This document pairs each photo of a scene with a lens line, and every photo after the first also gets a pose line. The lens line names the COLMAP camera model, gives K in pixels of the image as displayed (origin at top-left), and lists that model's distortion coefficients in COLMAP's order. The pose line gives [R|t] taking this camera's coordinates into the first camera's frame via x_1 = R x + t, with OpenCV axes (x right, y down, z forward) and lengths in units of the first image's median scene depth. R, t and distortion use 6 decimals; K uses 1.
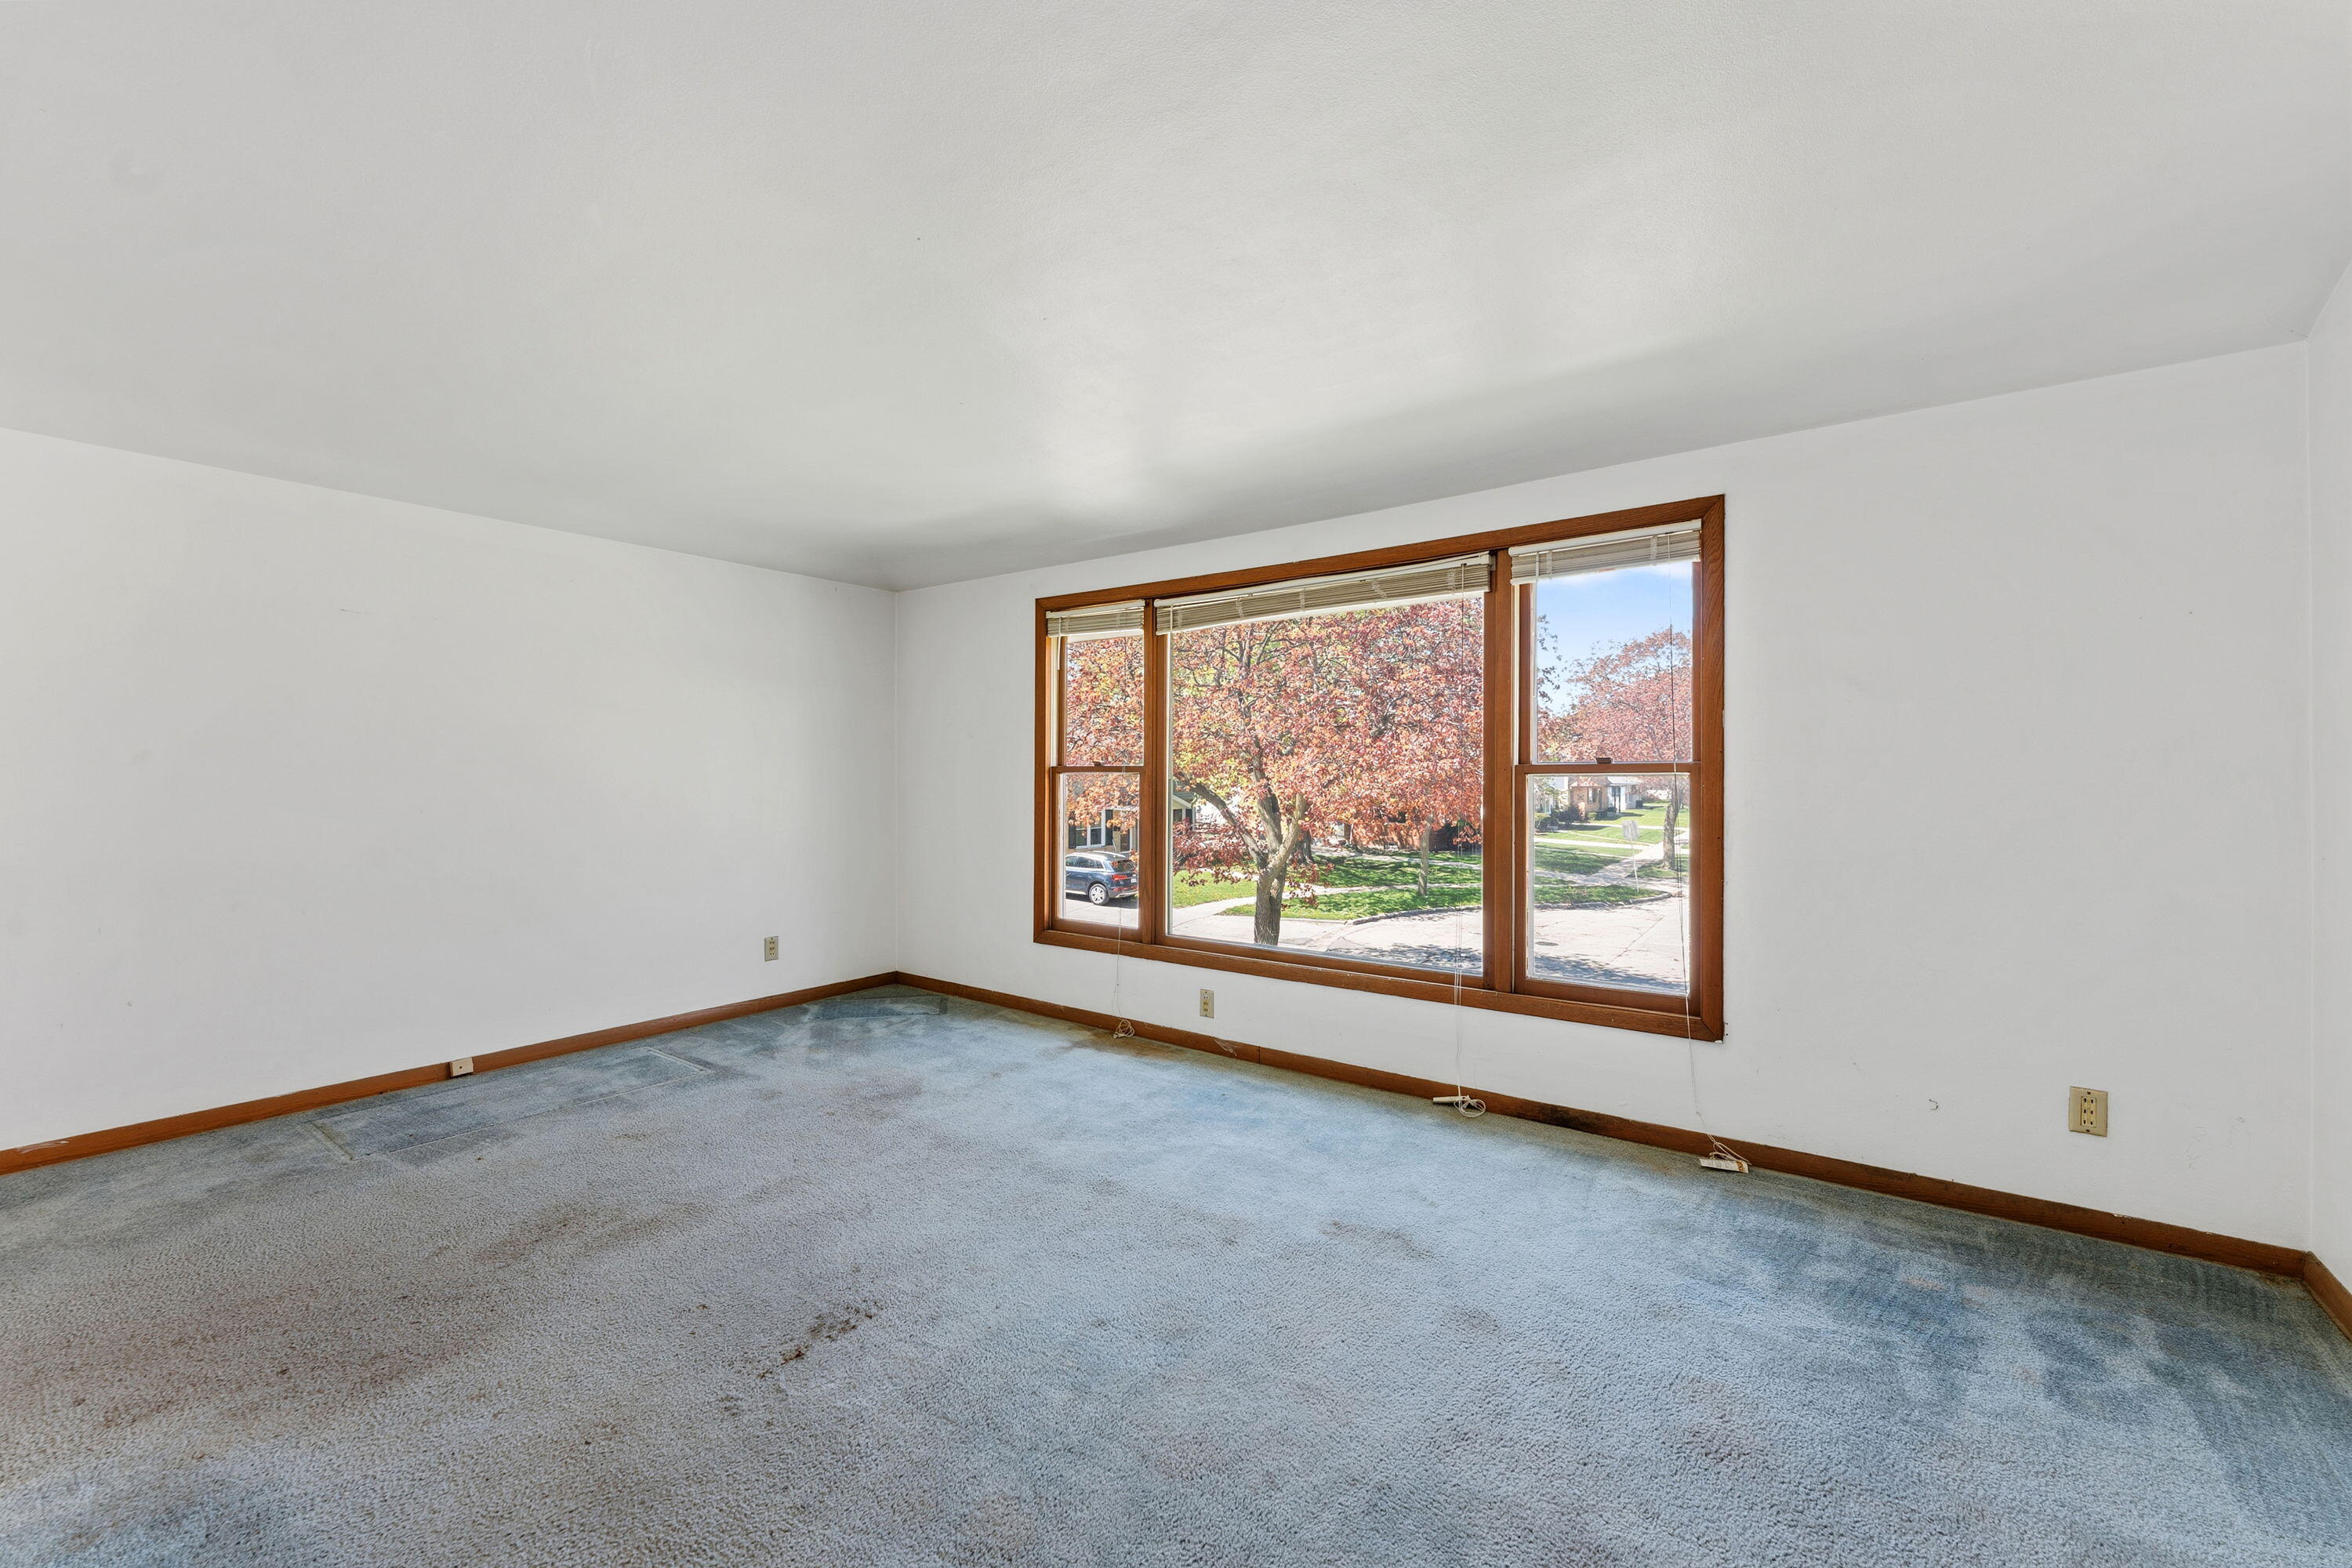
lens RADIAL K [[939.7, 0, 1158.2], [0, 939.7, 784.5], [0, 0, 1]] dist [0.002385, -0.000140]
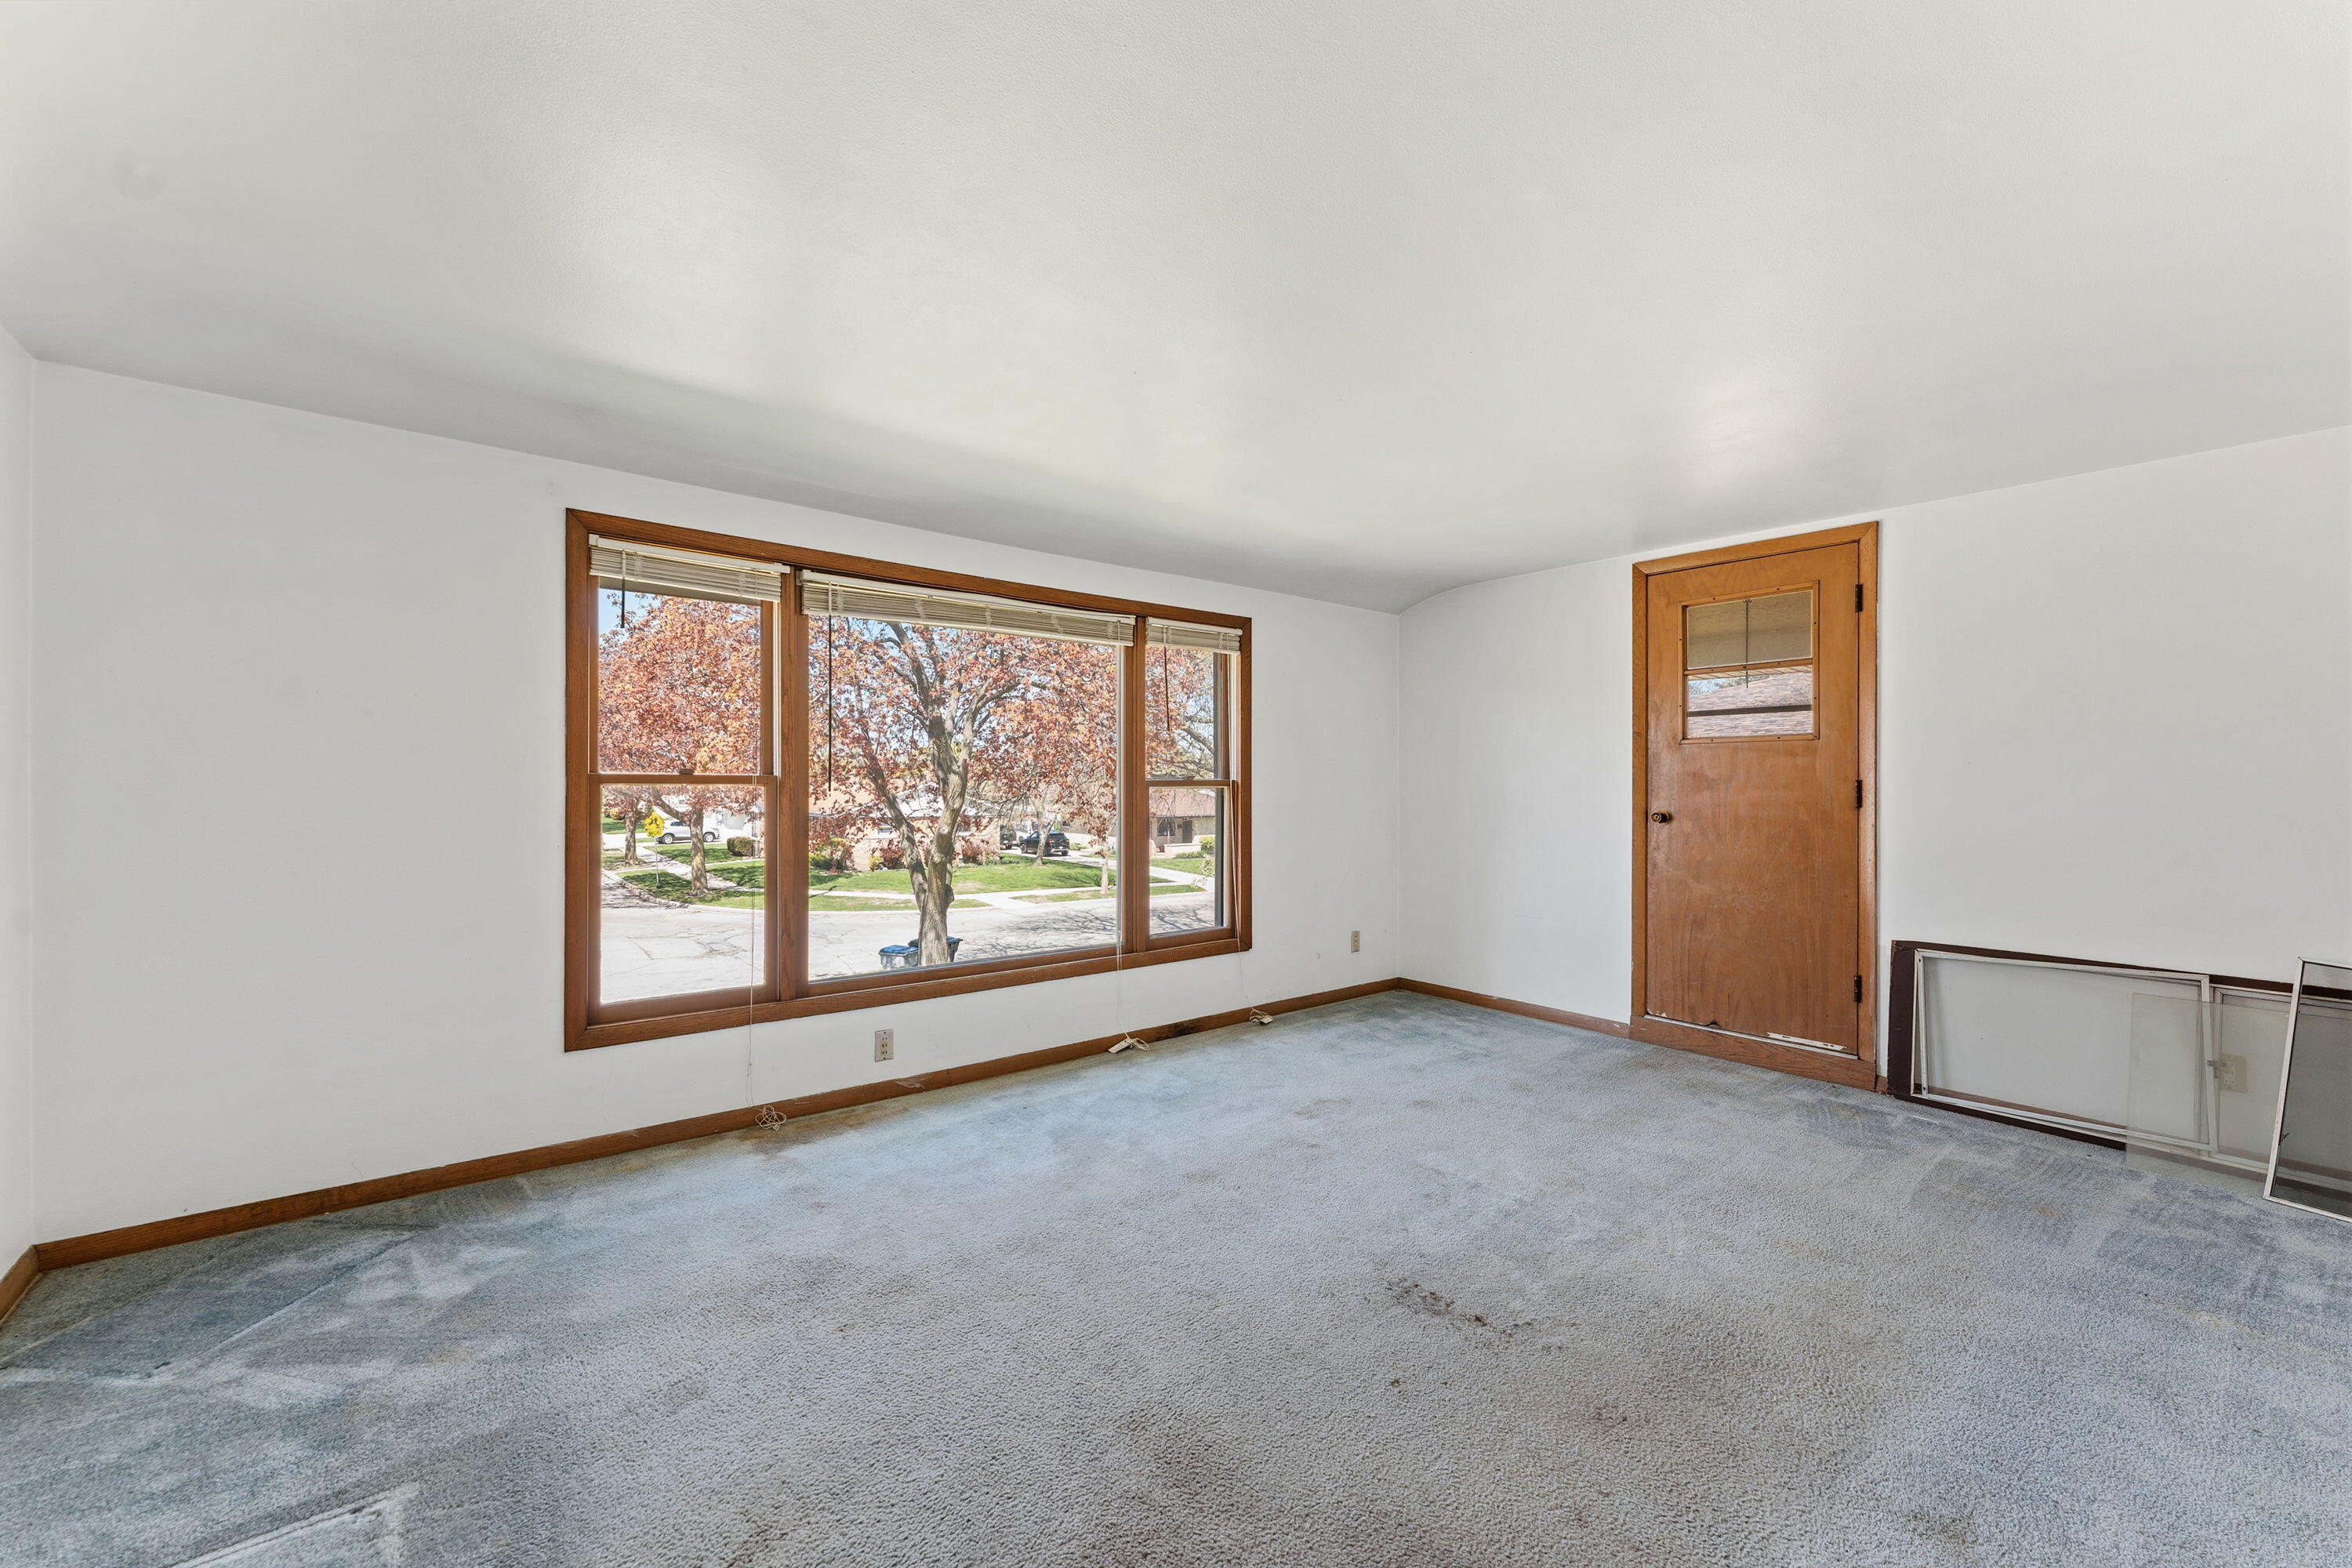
lens RADIAL K [[939.7, 0, 1168.8], [0, 939.7, 792.2], [0, 0, 1]] dist [0.002385, -0.000140]
pose [[0.251479, -0.005651, 0.967846, -0.865159], [0.006604, 0.999970, 0.004123, -0.008231], [-0.967840, 0.005355, 0.251509, 0.605892]]
